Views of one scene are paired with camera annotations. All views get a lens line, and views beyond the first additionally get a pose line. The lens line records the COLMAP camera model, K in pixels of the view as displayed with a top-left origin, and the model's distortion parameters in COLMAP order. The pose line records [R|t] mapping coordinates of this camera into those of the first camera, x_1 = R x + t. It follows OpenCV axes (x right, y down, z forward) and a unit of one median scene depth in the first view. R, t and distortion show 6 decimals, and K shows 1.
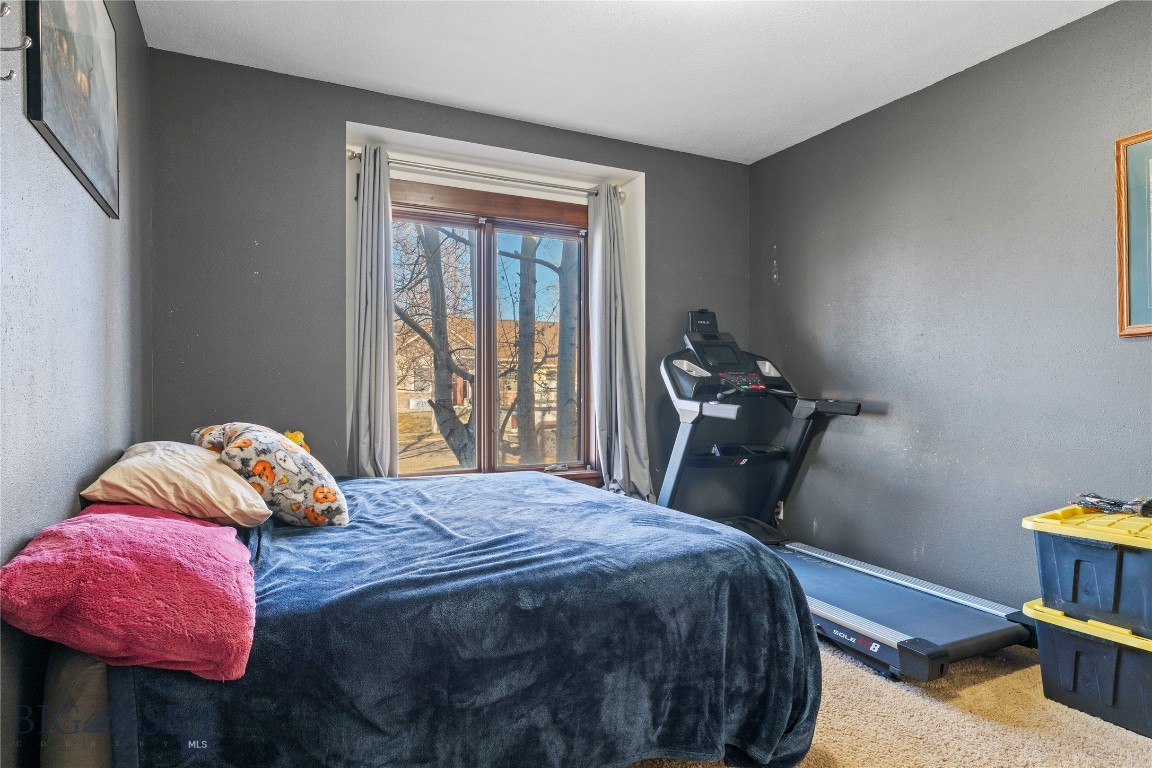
lens RADIAL K [[664.3, 0, 575.7], [0, 664.3, 384.1], [0, 0, 1]] dist [-0.002776, -0.000832]
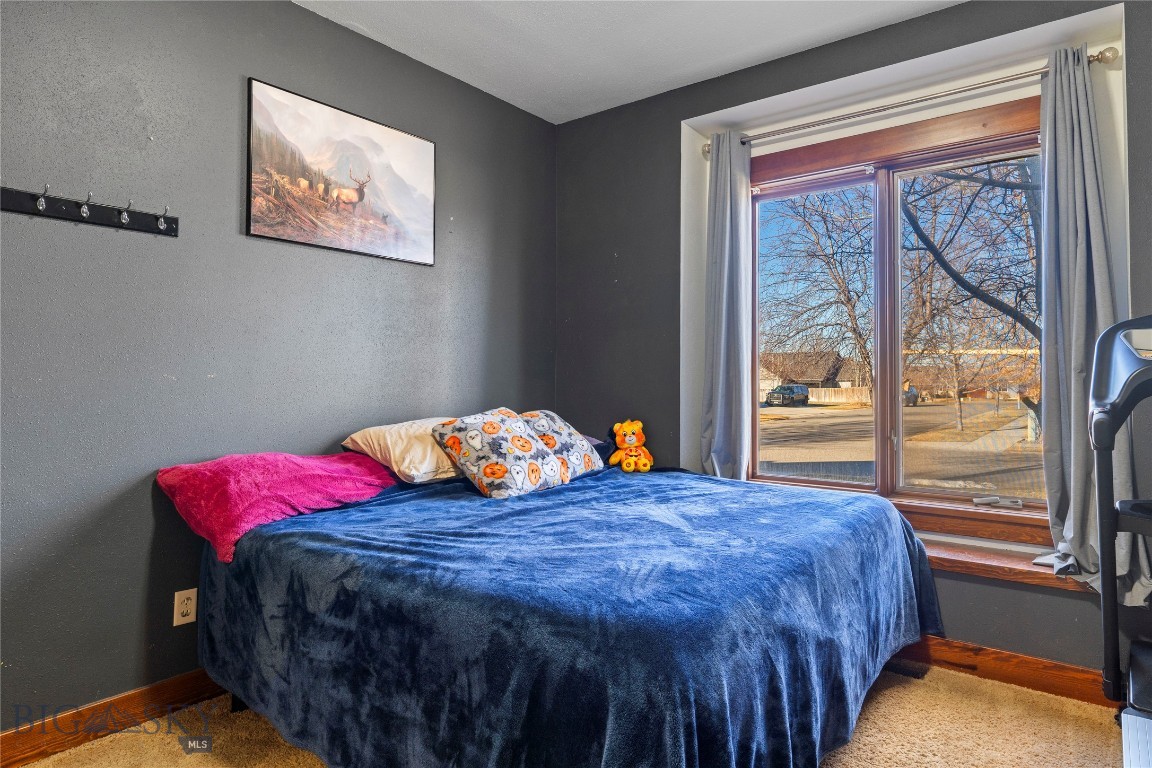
lens RADIAL K [[664.3, 0, 577.4], [0, 664.3, 355.2], [0, 0, 1]] dist [-0.002776, -0.000832]
pose [[0.423714, -0.033127, -0.905190, 0.791961], [0.000936, 0.999347, -0.036134, 0.005026], [0.905796, 0.014463, 0.423468, 0.664024]]
